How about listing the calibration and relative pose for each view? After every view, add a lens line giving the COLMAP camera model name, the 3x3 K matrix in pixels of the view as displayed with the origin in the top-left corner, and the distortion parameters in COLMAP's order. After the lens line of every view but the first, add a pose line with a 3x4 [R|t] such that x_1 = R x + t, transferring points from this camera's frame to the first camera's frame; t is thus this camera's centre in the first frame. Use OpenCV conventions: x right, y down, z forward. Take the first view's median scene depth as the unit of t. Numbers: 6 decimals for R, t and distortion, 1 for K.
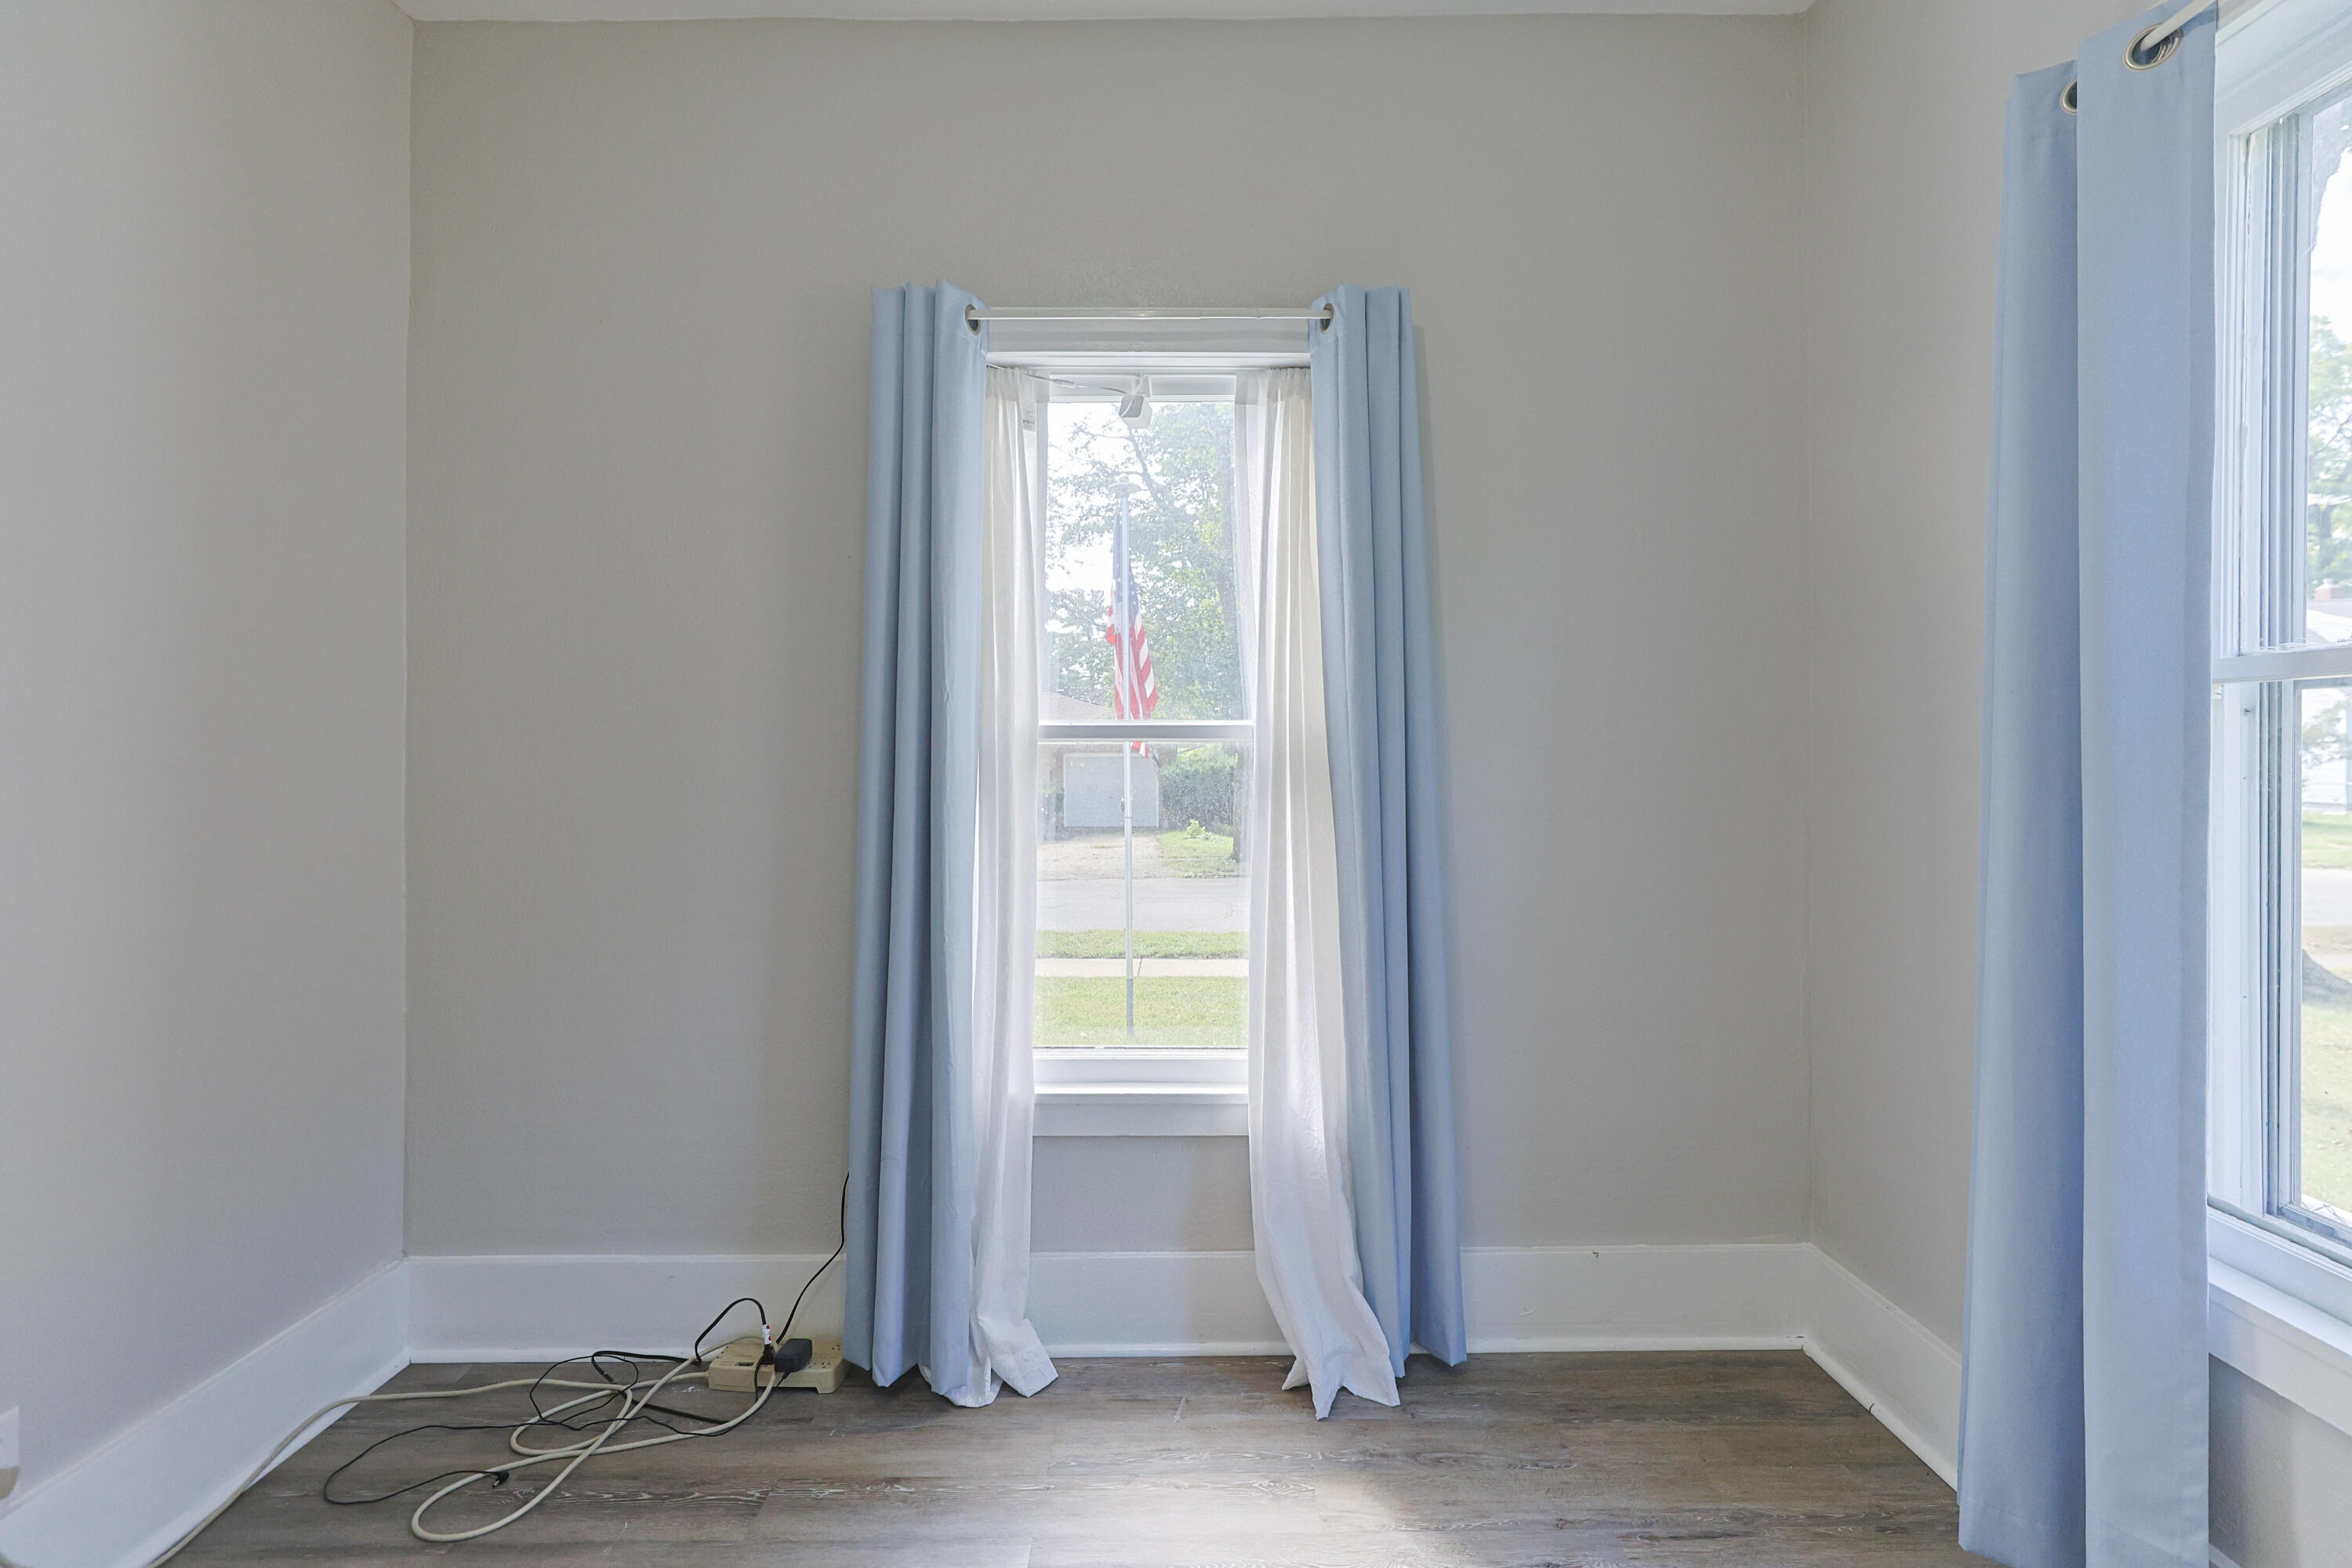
lens RADIAL K [[1112.7, 0, 1189.1], [0, 1112.7, 767.4], [0, 0, 1]] dist [-0.029241, 0.019063]
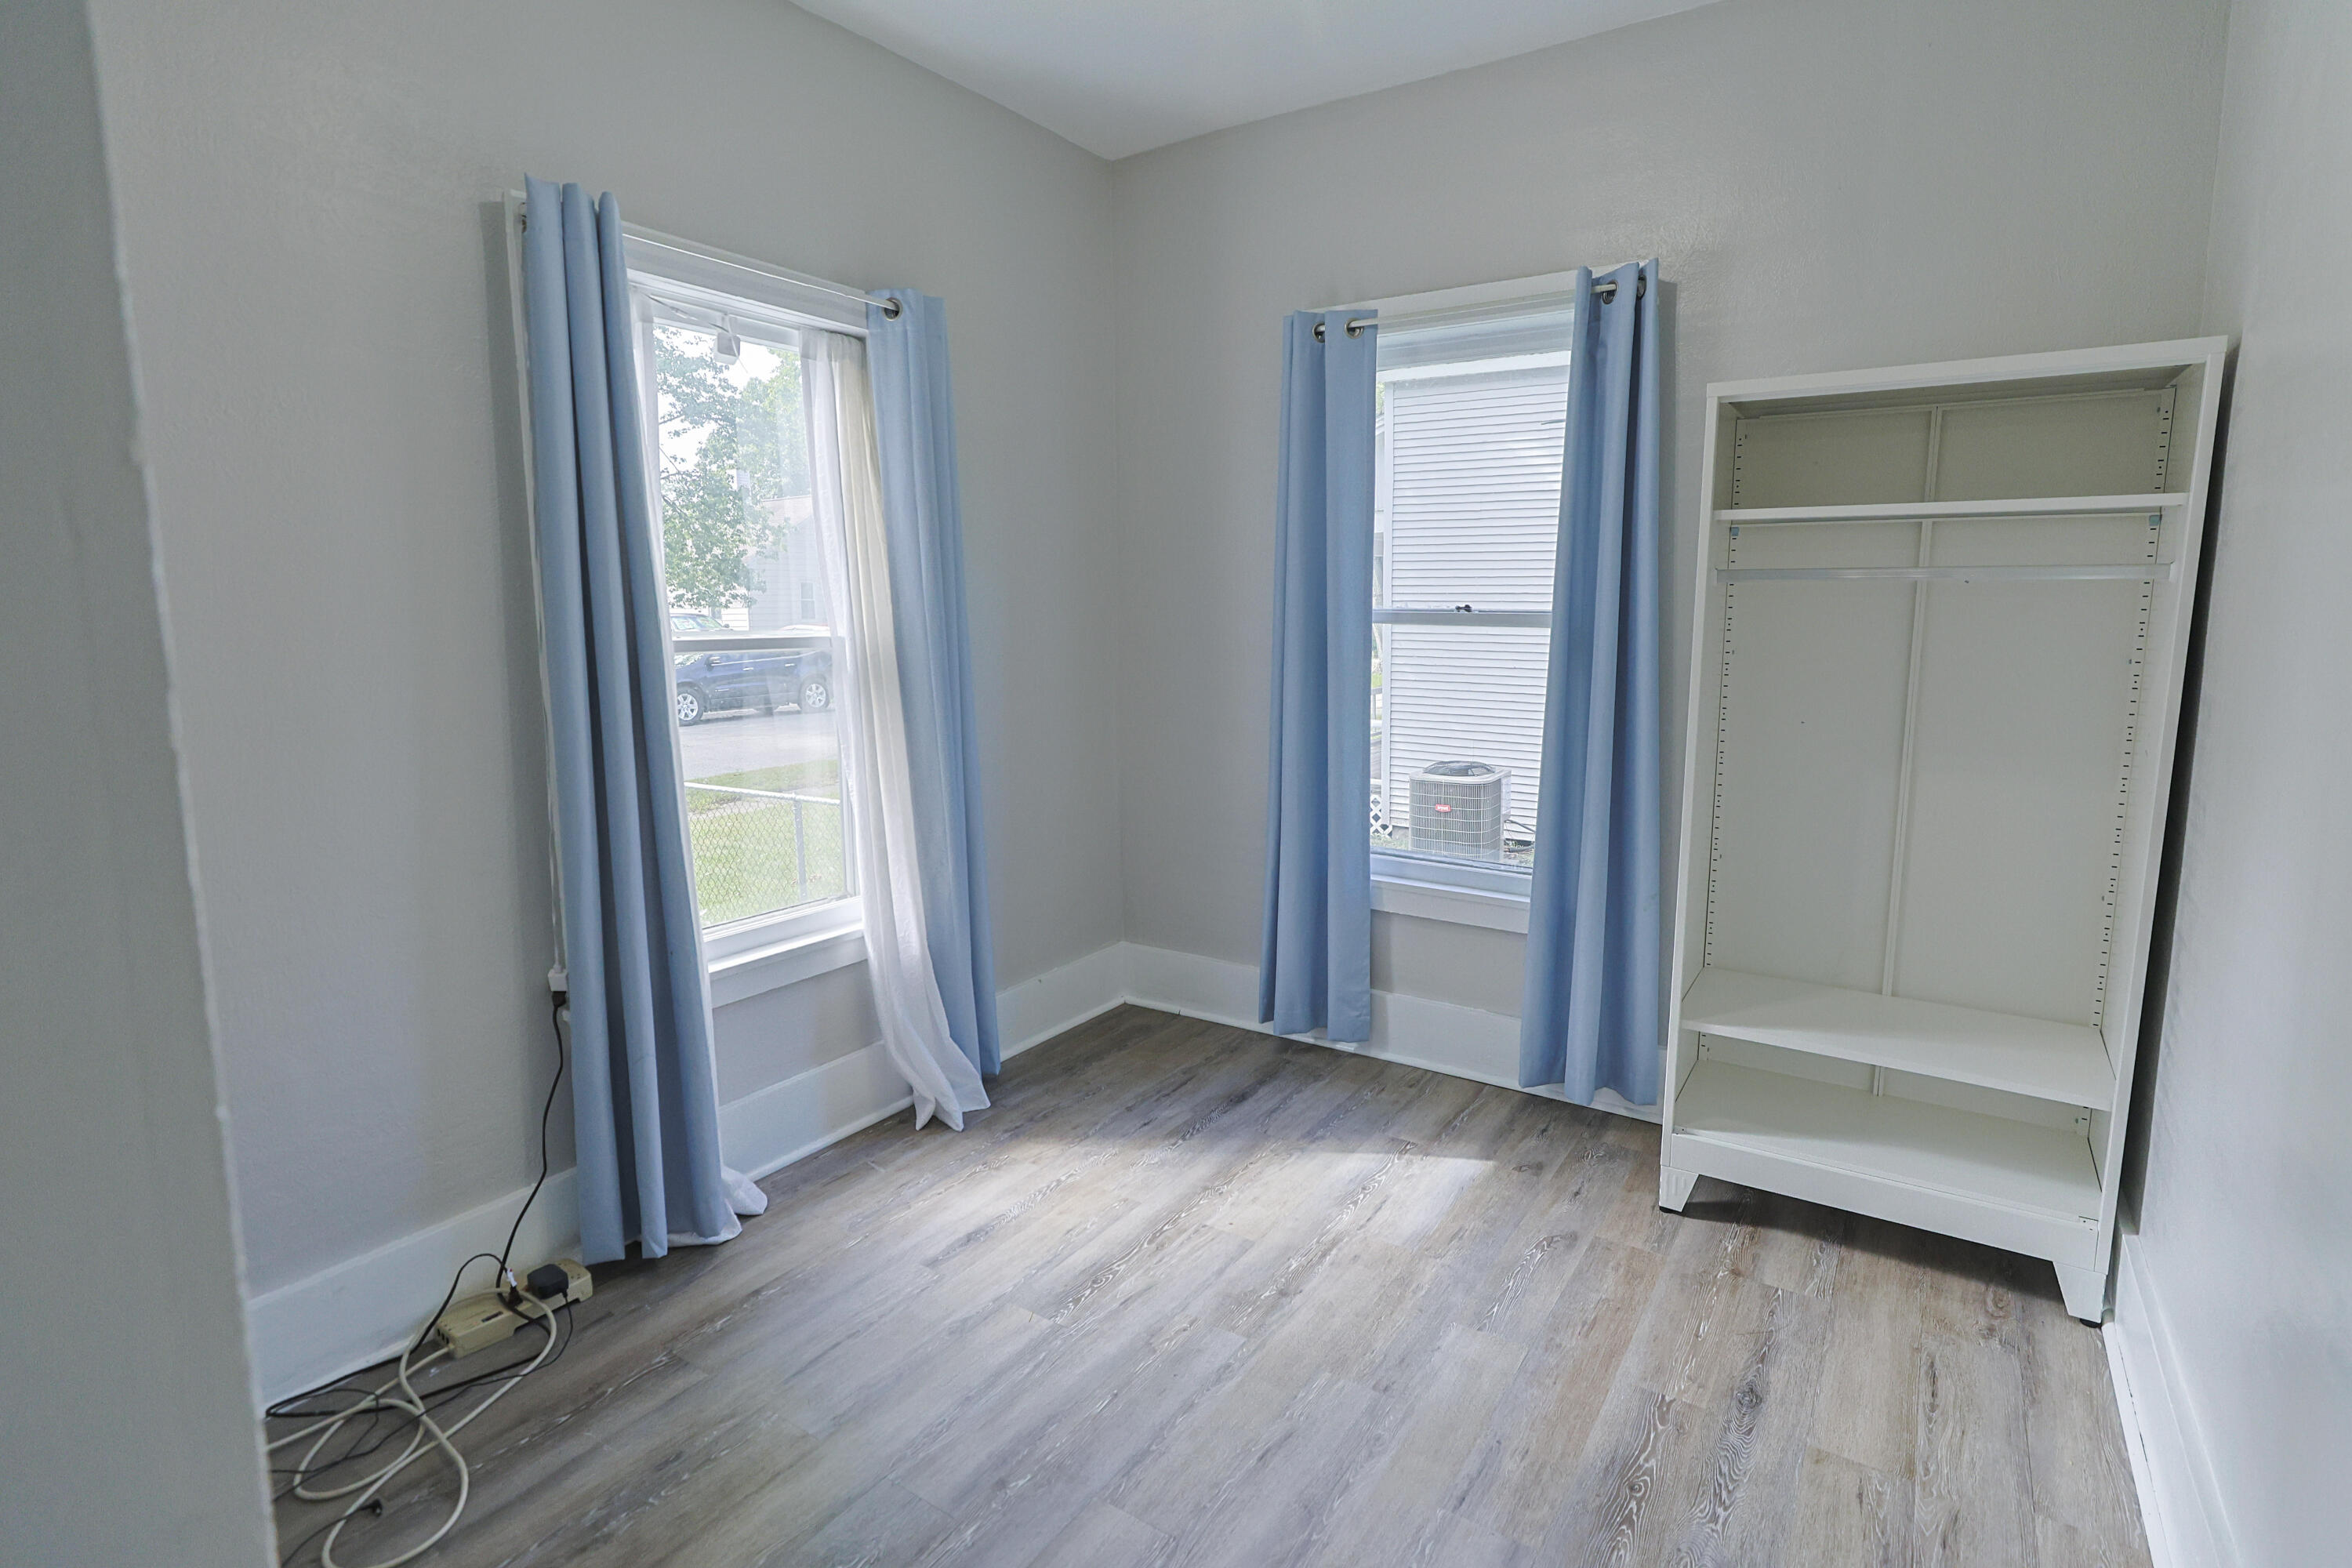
lens RADIAL K [[1129.9, 0, 1178.9], [0, 1129.9, 757.8], [0, 0, 1]] dist [0.002547, 0.002181]
pose [[0.568195, -0.106407, 0.815985, -0.833137], [0.002999, 0.991866, 0.127254, -0.069324], [-0.822889, -0.069858, 0.563892, -0.019909]]
